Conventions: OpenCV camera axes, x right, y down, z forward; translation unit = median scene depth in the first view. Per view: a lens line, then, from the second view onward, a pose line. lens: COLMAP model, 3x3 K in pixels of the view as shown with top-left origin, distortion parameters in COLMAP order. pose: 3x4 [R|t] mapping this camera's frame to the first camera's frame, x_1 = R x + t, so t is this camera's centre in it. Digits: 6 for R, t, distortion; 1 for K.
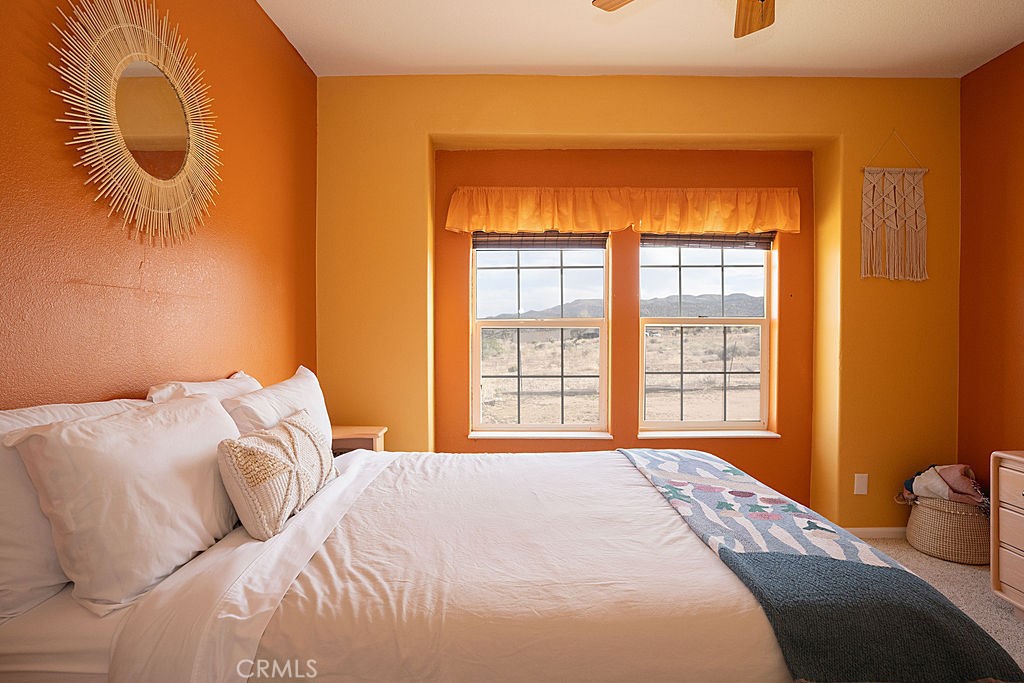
lens RADIAL K [[534.2, 0, 511.2], [0, 534.2, 334.3], [0, 0, 1]] dist [-0.080057, 0.045012]
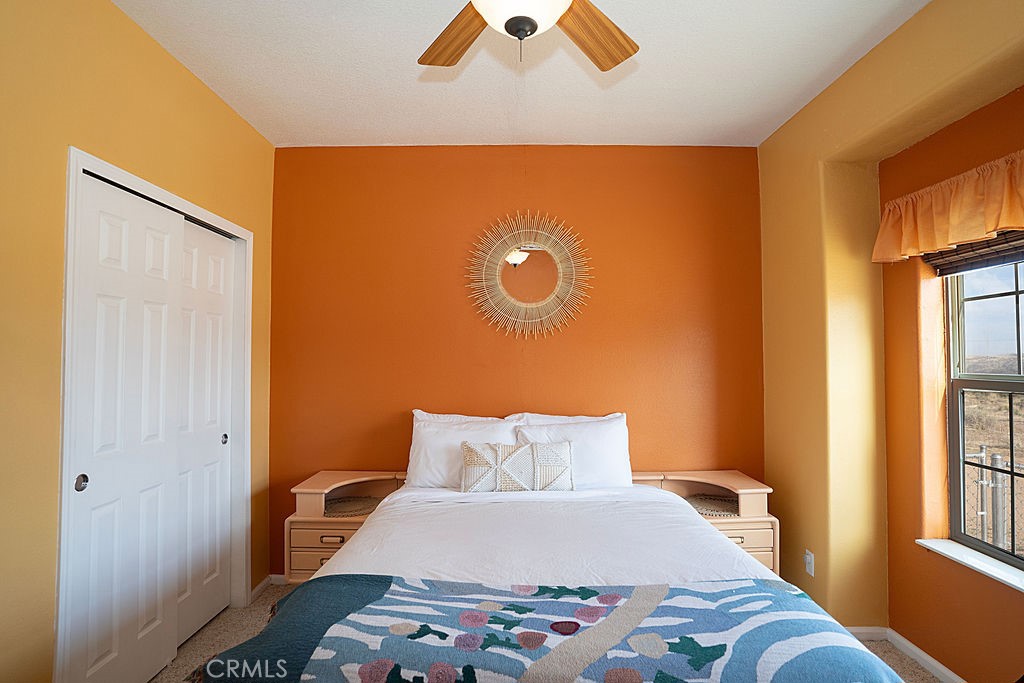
lens RADIAL K [[514.3, 0, 512.0], [0, 514.3, 341.5], [0, 0, 1]] dist [-0.072372, 0.038445]
pose [[0.039285, -0.034030, -0.998648, 1.320362], [-0.009308, 0.999364, -0.034421, -0.109468], [0.999185, 0.010648, 0.038943, 0.964184]]
